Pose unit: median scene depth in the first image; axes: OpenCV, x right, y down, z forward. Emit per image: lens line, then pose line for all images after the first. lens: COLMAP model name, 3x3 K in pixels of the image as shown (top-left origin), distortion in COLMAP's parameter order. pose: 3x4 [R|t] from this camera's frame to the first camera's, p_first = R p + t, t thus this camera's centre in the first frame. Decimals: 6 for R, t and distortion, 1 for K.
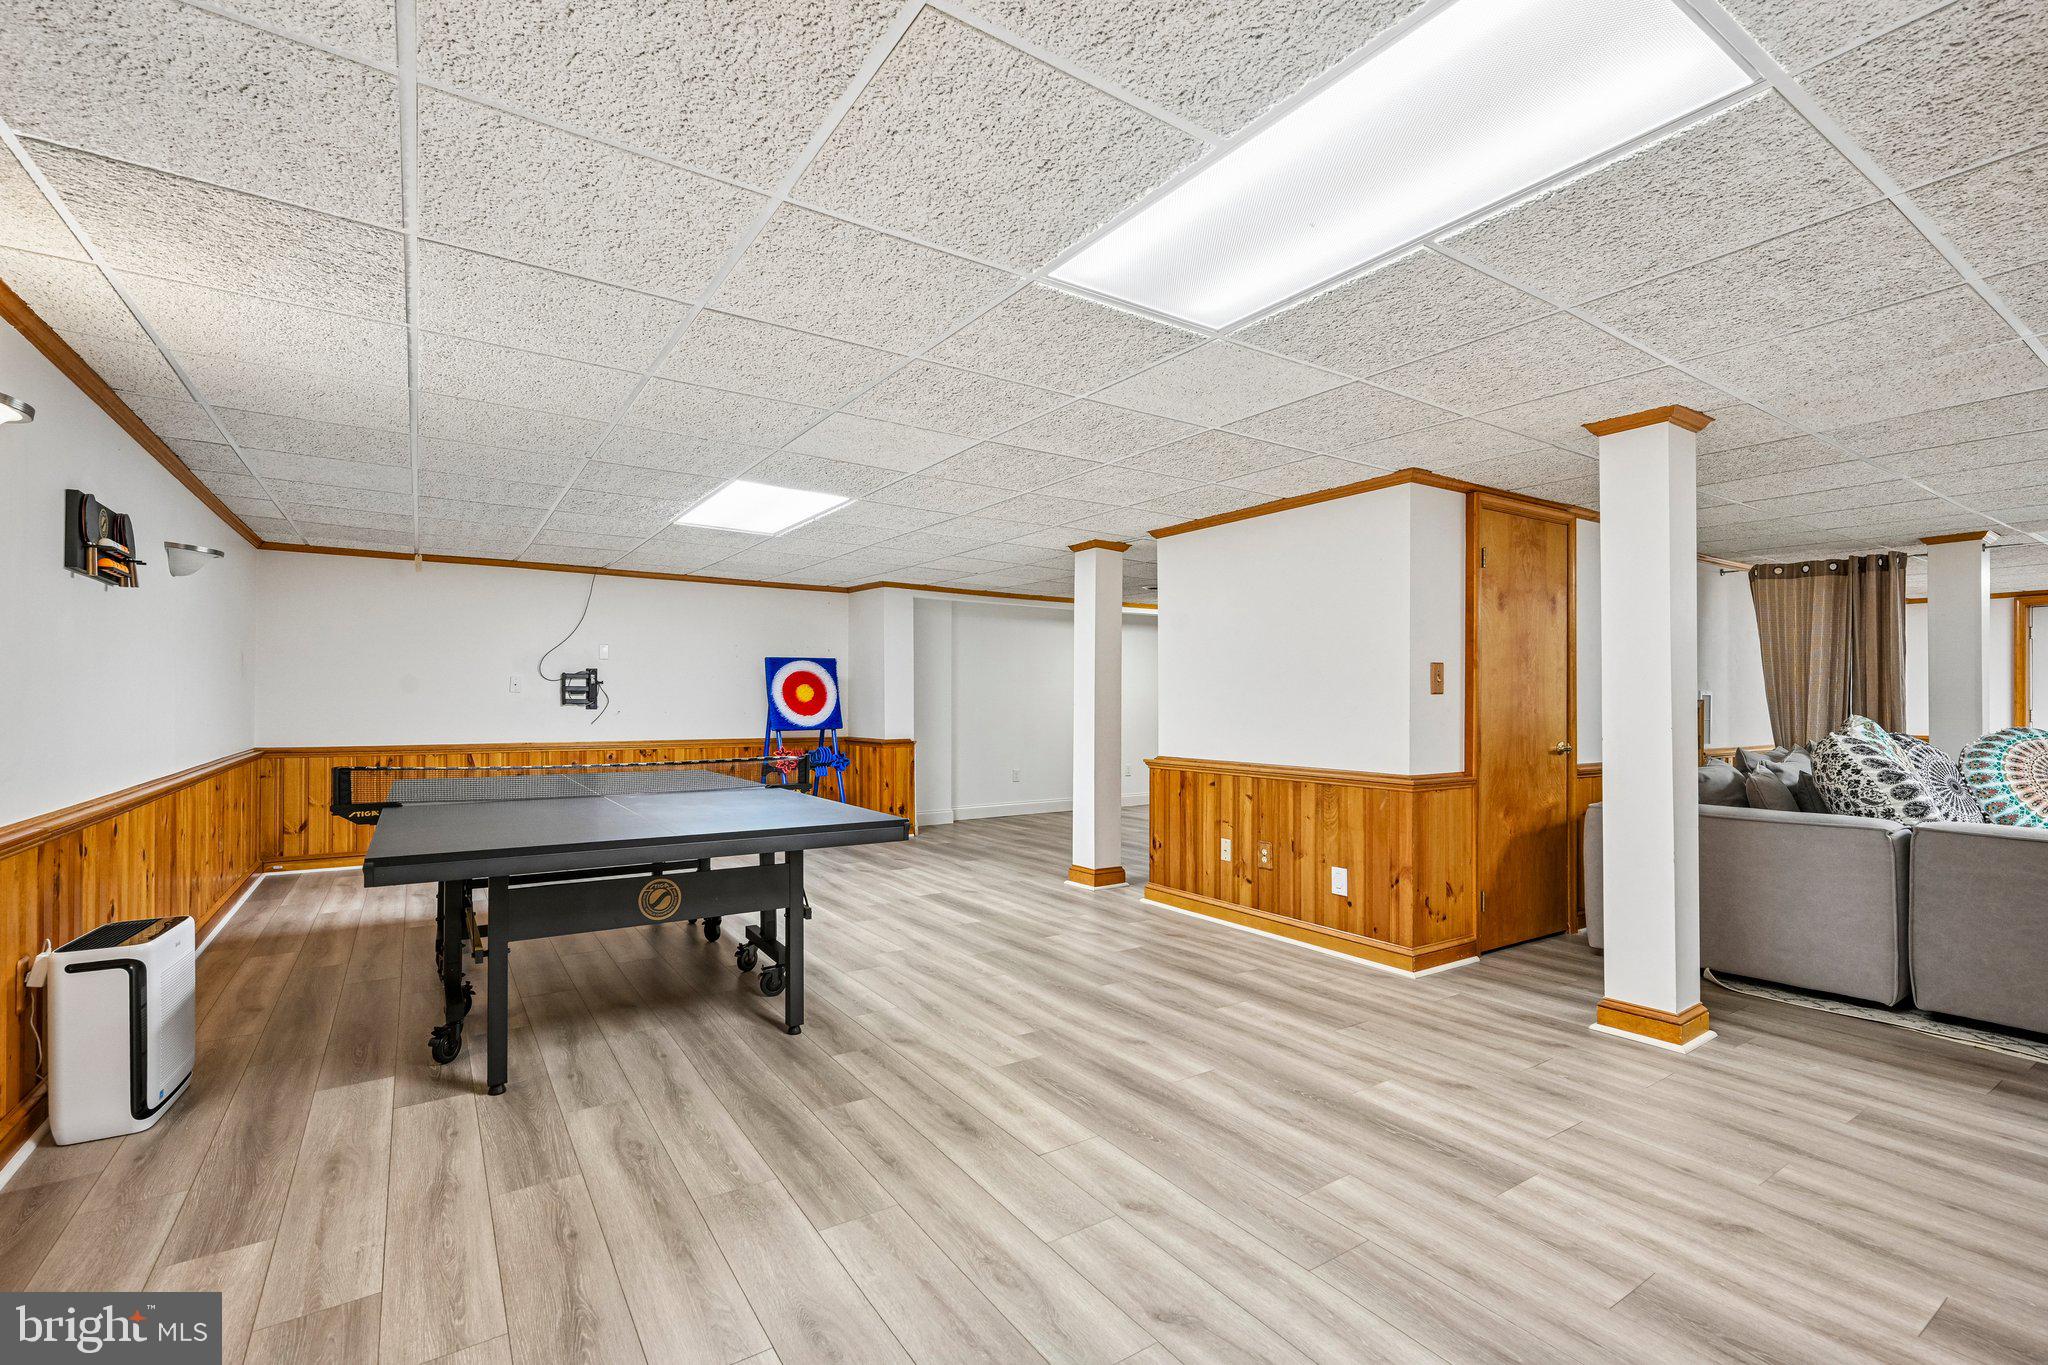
lens RADIAL K [[899.7, 0, 1023.7], [0, 899.7, 697.1], [0, 0, 1]] dist [0.003315, 0.000079]
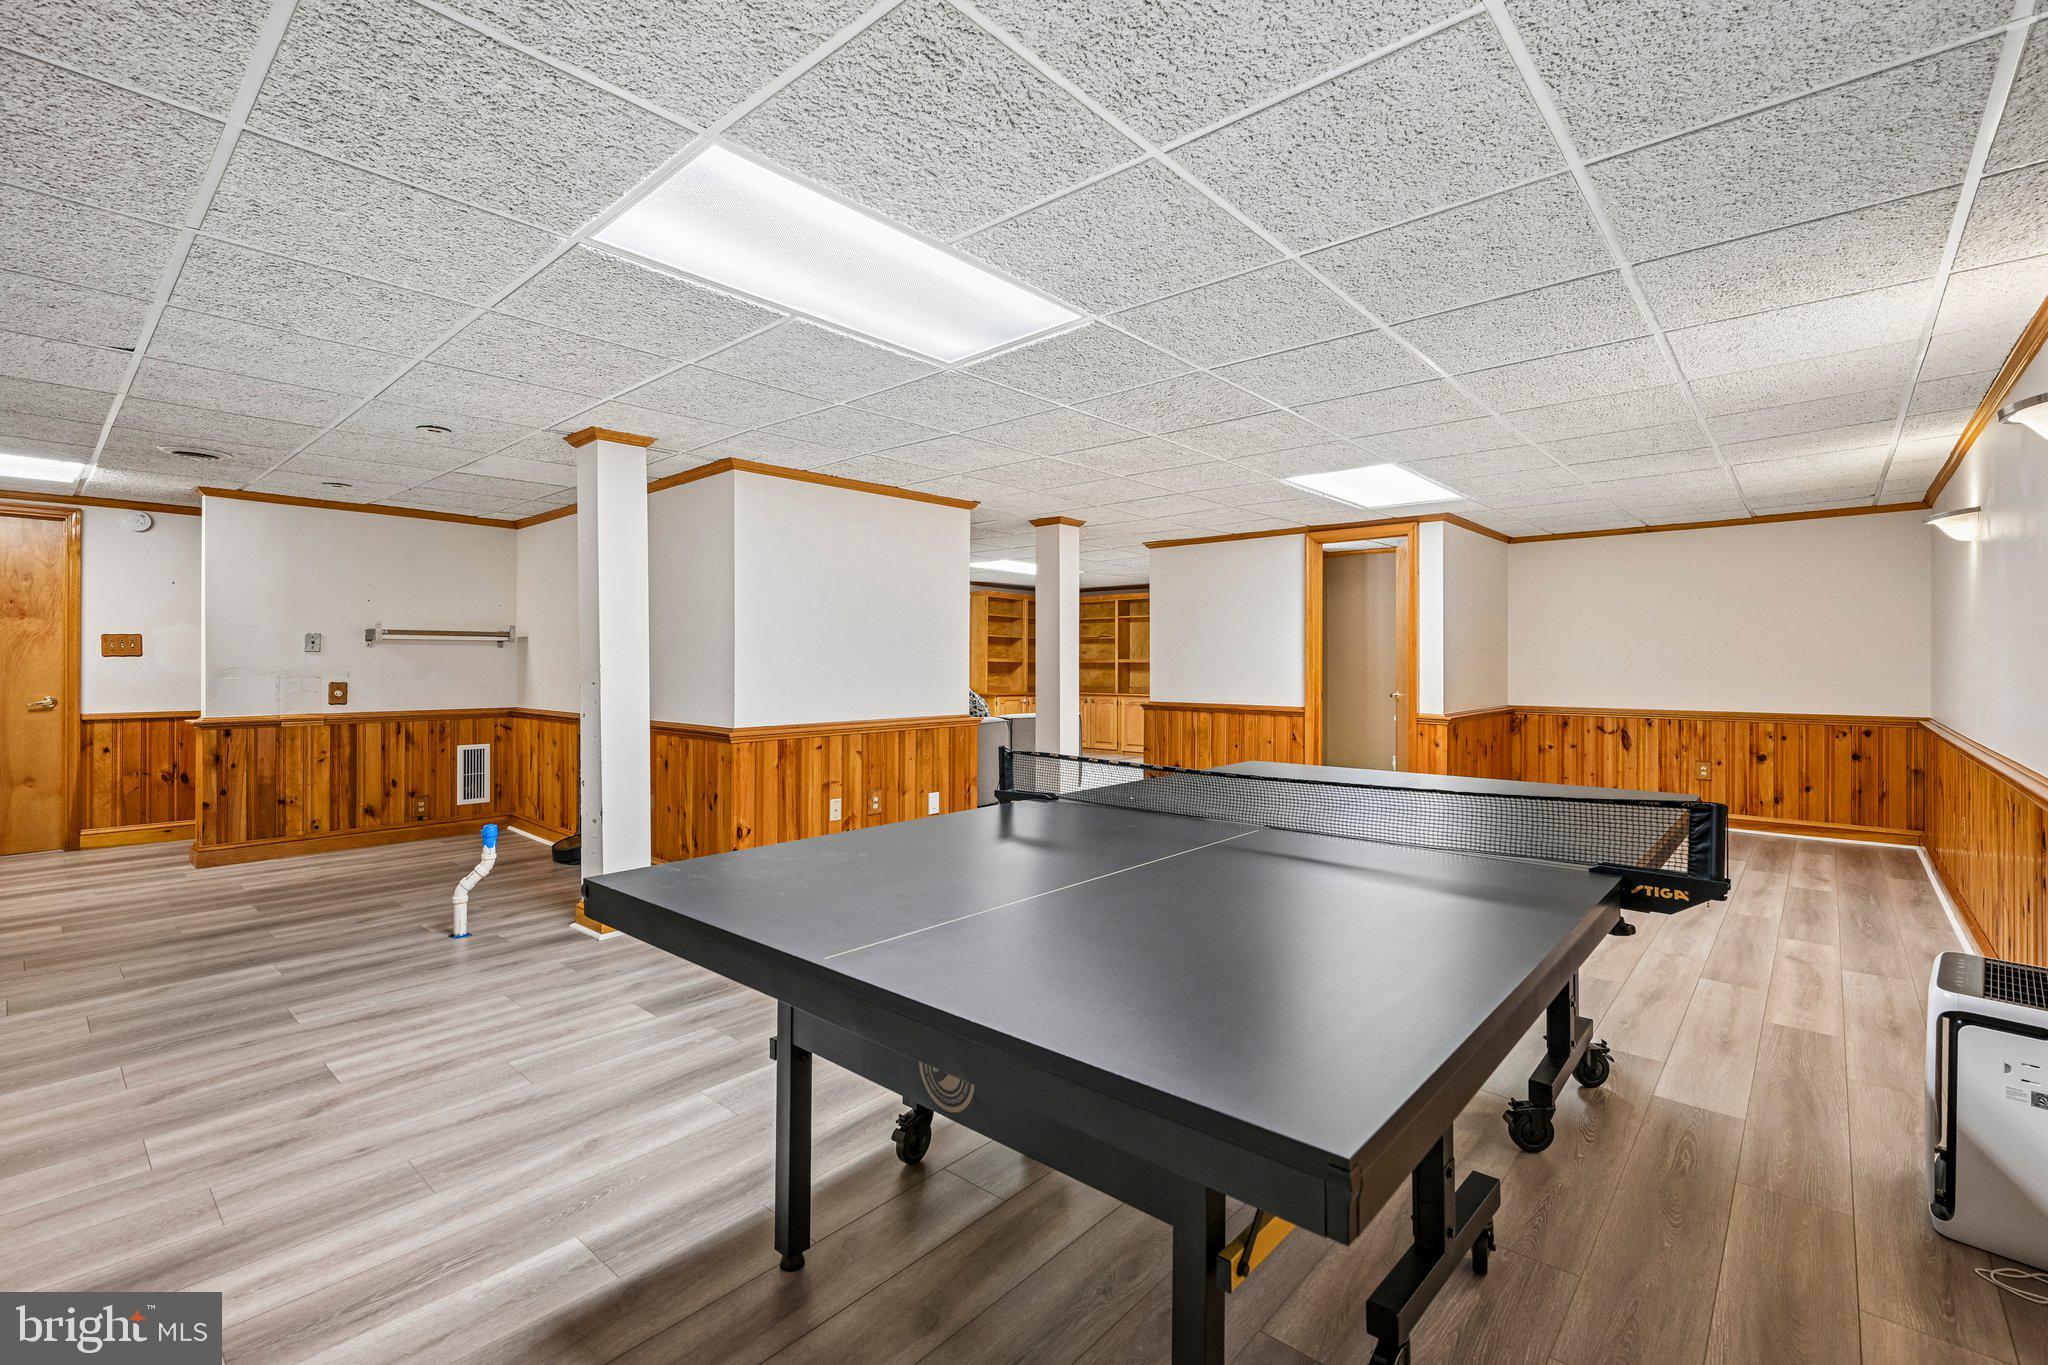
lens RADIAL K [[899.7, 0, 1025.7], [0, 899.7, 660.3], [0, 0, 1]] dist [0.003315, 0.000079]
pose [[-0.249841, -0.000758, 0.968286, -0.851435], [-0.002707, 0.999996, 0.000084, 0.001529], [-0.968283, -0.002600, -0.249842, 1.106395]]
